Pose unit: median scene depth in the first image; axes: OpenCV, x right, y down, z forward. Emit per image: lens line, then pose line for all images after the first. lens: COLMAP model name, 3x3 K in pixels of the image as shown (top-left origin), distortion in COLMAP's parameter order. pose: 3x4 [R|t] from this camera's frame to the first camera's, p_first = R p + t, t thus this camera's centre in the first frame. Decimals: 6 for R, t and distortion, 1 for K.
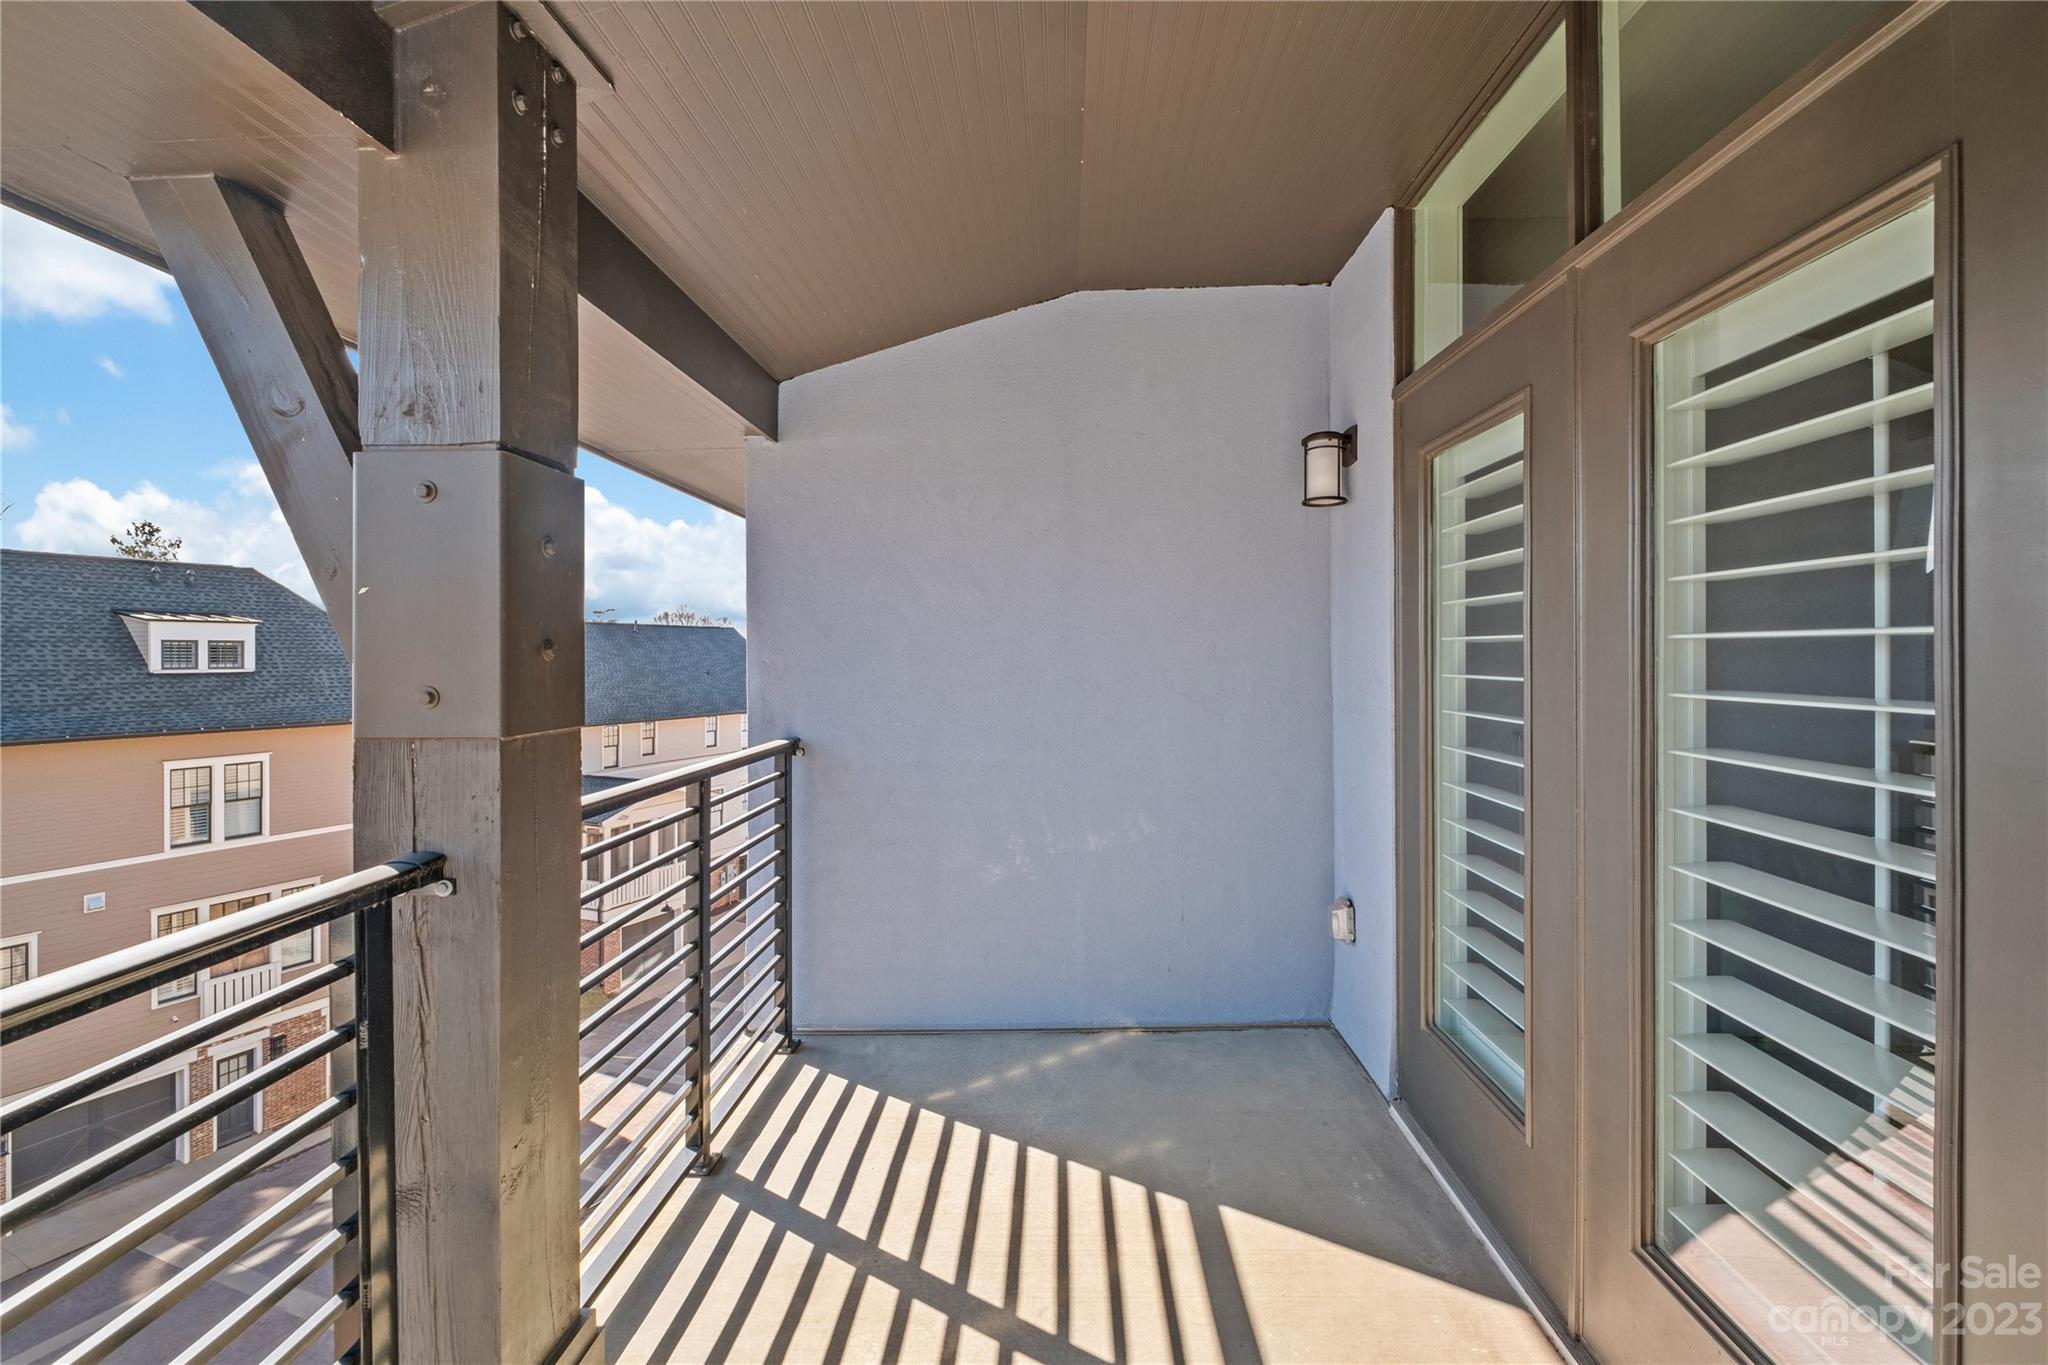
lens RADIAL K [[899.9, 0, 1021.4], [0, 899.9, 657.1], [0, 0, 1]] dist [0.001250, -0.004723]
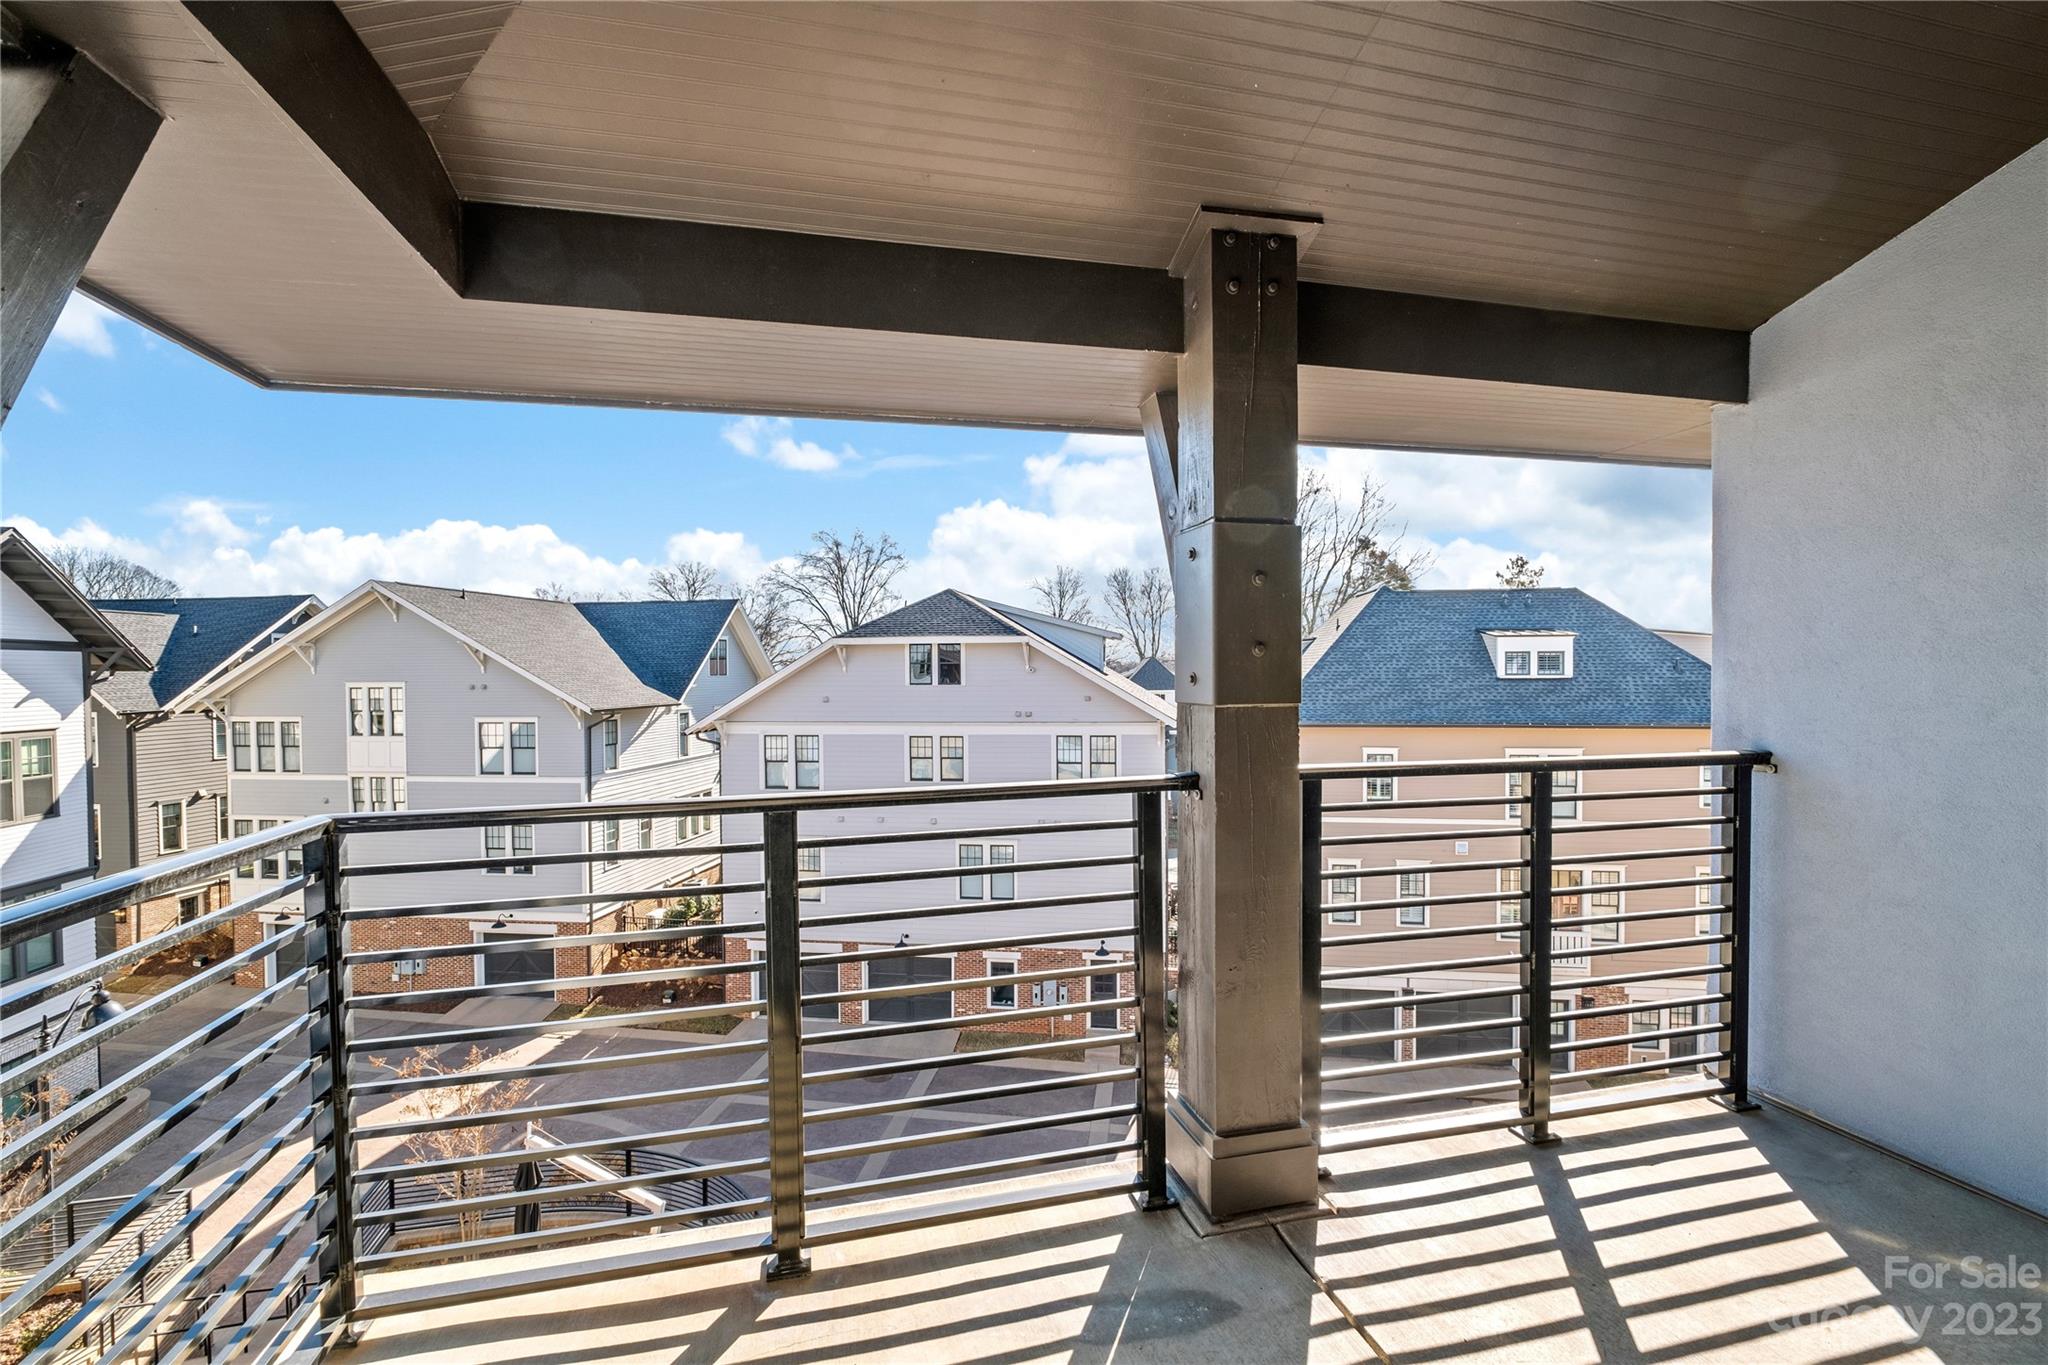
lens RADIAL K [[879.4, 0, 1035.3], [0, 879.4, 686.6], [0, 0, 1]] dist [0.003527, 0.000349]
pose [[0.292493, 0.020222, -0.956054, 0.338101], [0.002863, 0.999753, 0.022022, 0.009421], [0.956263, -0.009179, 0.292363, 0.103507]]
